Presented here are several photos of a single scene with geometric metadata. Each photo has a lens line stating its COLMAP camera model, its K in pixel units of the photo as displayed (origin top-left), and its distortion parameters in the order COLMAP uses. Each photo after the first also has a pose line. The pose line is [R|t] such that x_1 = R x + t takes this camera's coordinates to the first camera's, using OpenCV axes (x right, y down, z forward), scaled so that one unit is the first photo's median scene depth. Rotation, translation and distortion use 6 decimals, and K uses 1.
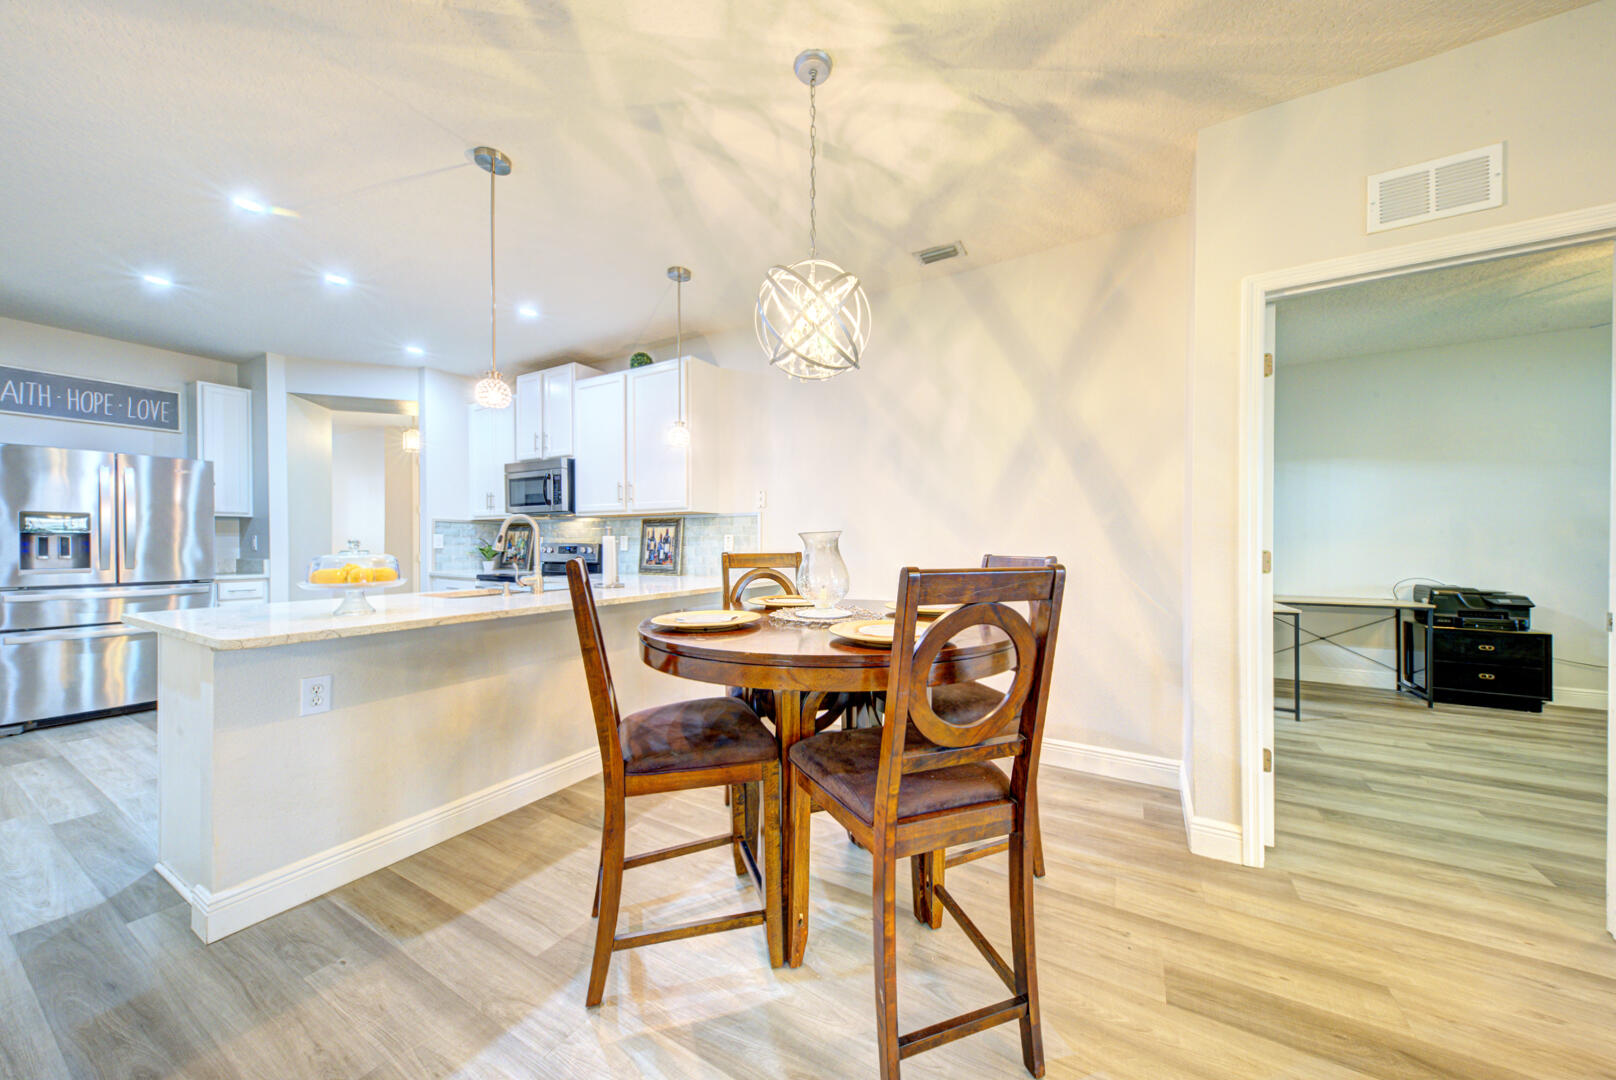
lens RADIAL K [[554.7, 0, 810.2], [0, 554.7, 546.6], [0, 0, 1]] dist [0.028412, -0.006859]
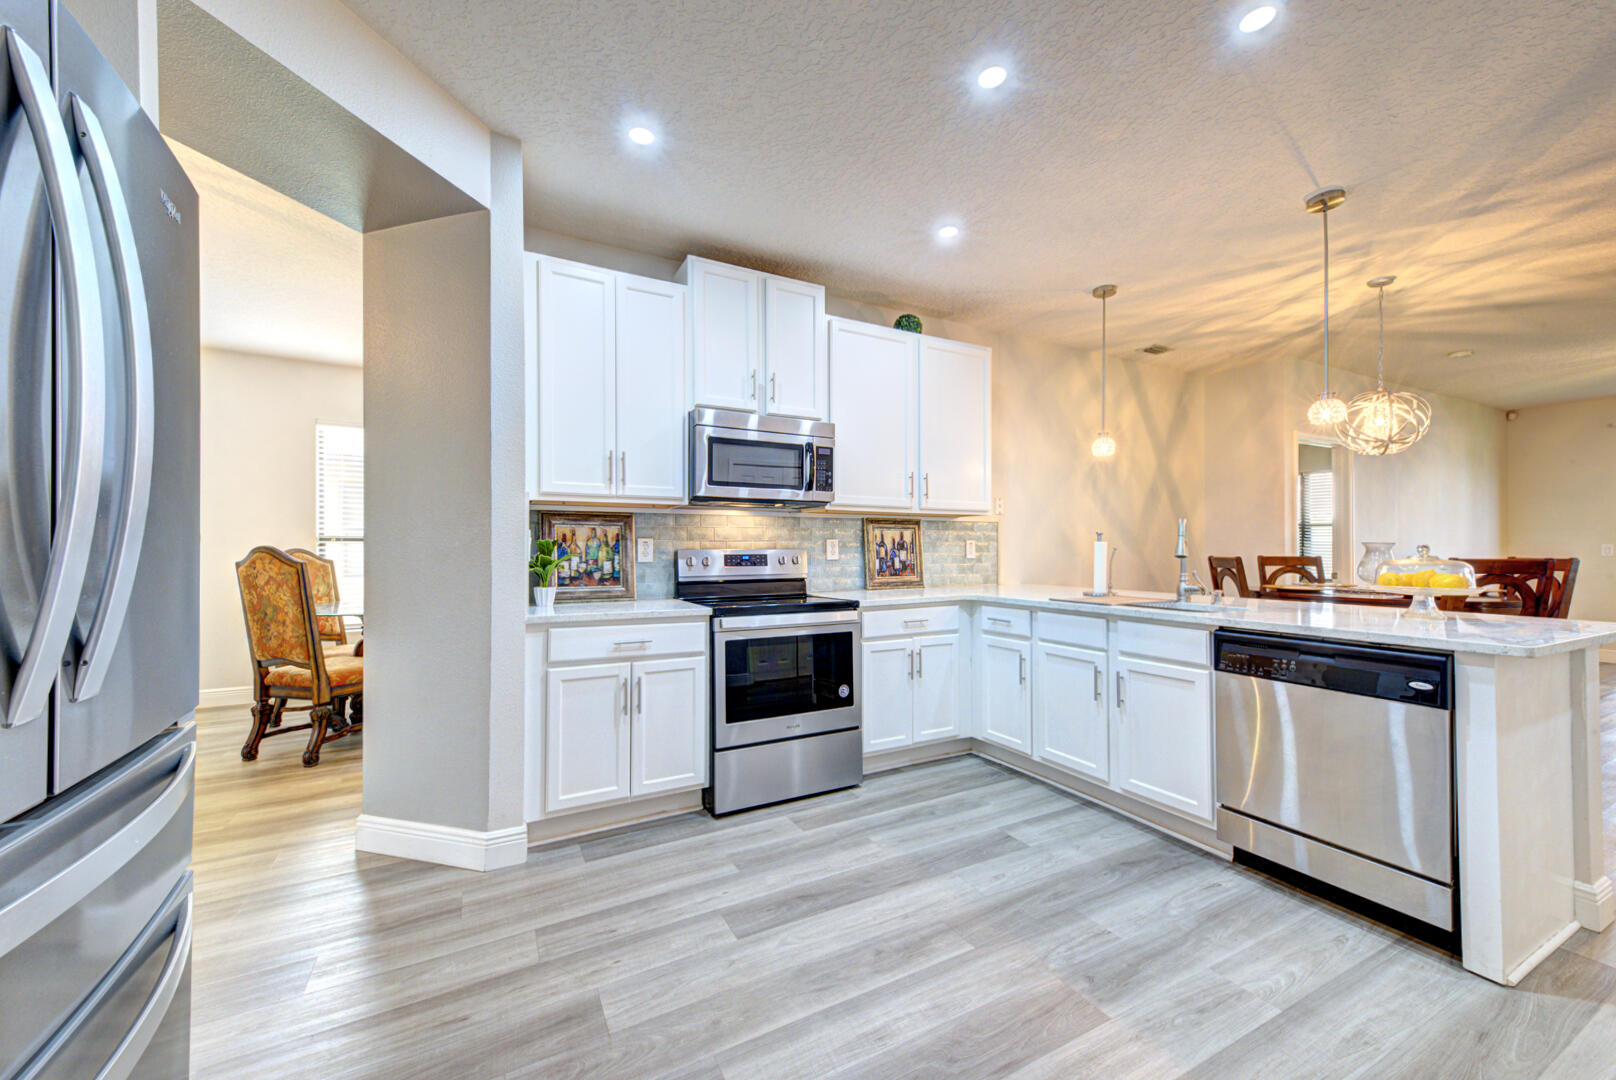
lens RADIAL K [[616.2, 0, 813.8], [0, 616.2, 546.5], [0, 0, 1]] dist [0.026610, -0.000138]
pose [[0.518341, 0.003741, 0.855166, -1.118678], [0.005948, 0.999950, -0.007980, -0.004035], [-0.855153, 0.009223, 0.518293, 0.643678]]
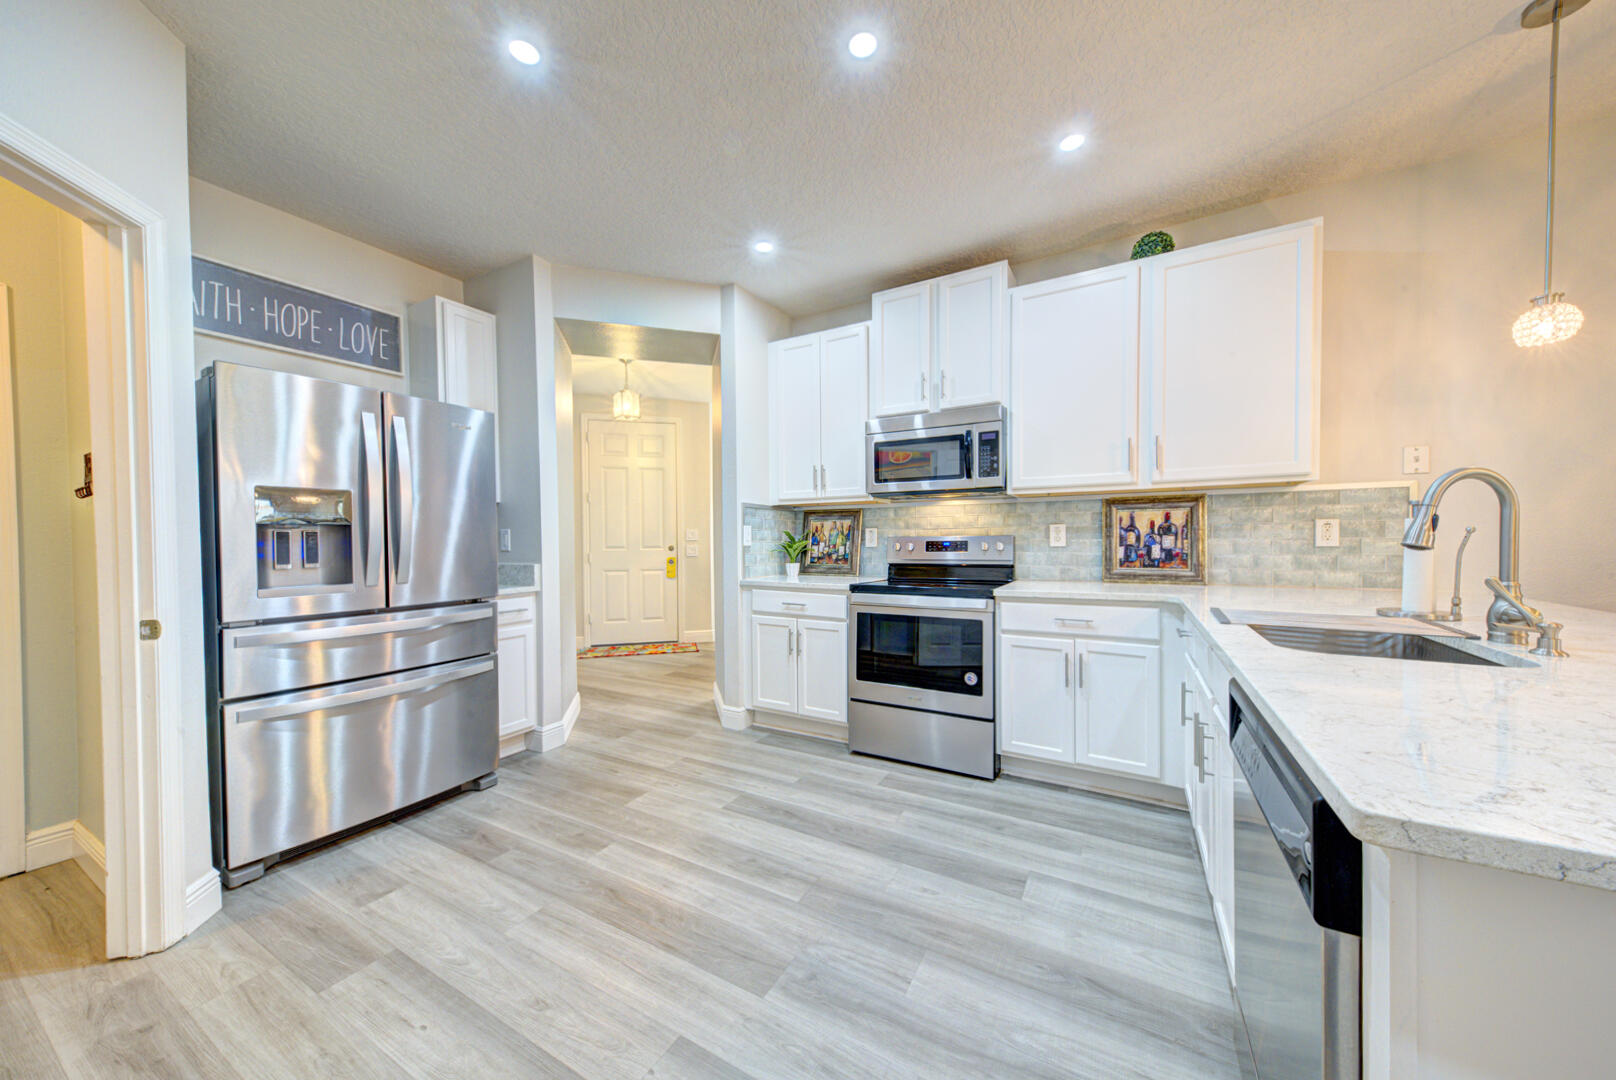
lens RADIAL K [[554.7, 0, 810.2], [0, 554.7, 546.6], [0, 0, 1]] dist [0.028412, -0.006859]
pose [[0.999903, -0.009227, 0.010474, -0.686811], [0.009120, 0.999906, 0.010202, -0.002347], [-0.010568, -0.010106, 0.999893, 0.355128]]
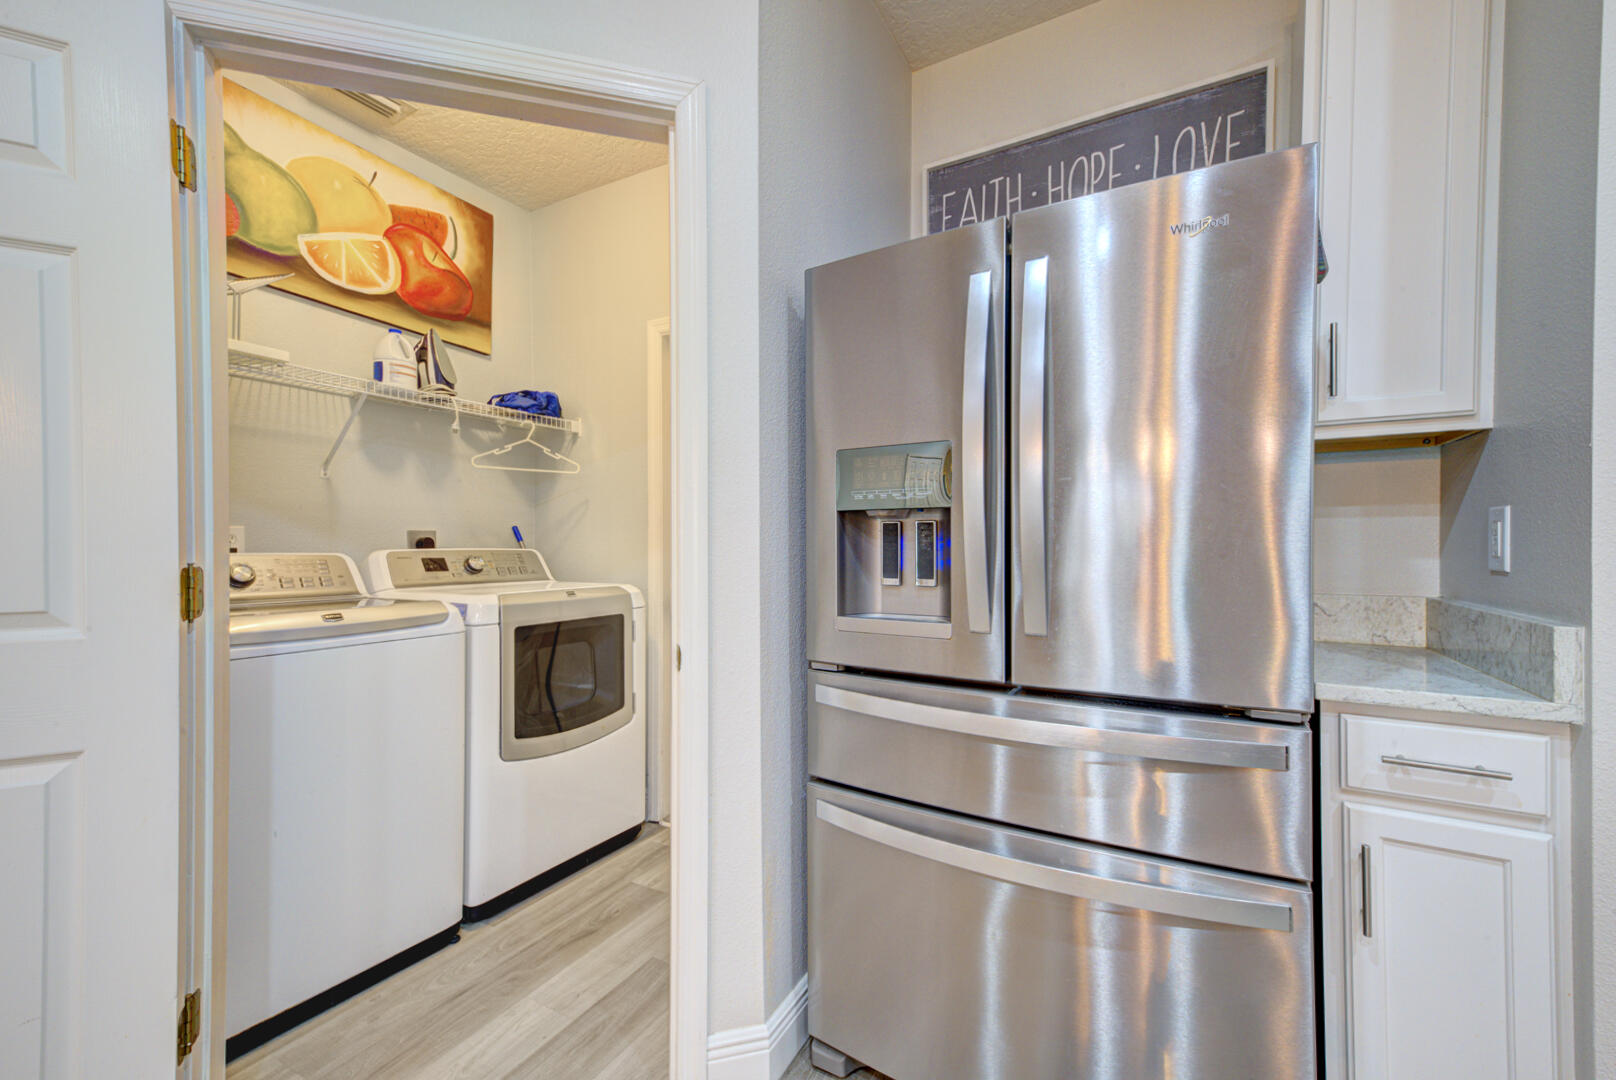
lens RADIAL K [[656.0, 0, 808.0], [0, 656.0, 540.0], [0, 0, 1]] dist [0.000013, 0.000006]
pose [[0.012551, 0.002211, -0.999919, -0.798050], [-0.010912, 0.999938, 0.002074, -0.004158], [0.999862, 0.010885, 0.012574, 0.795707]]
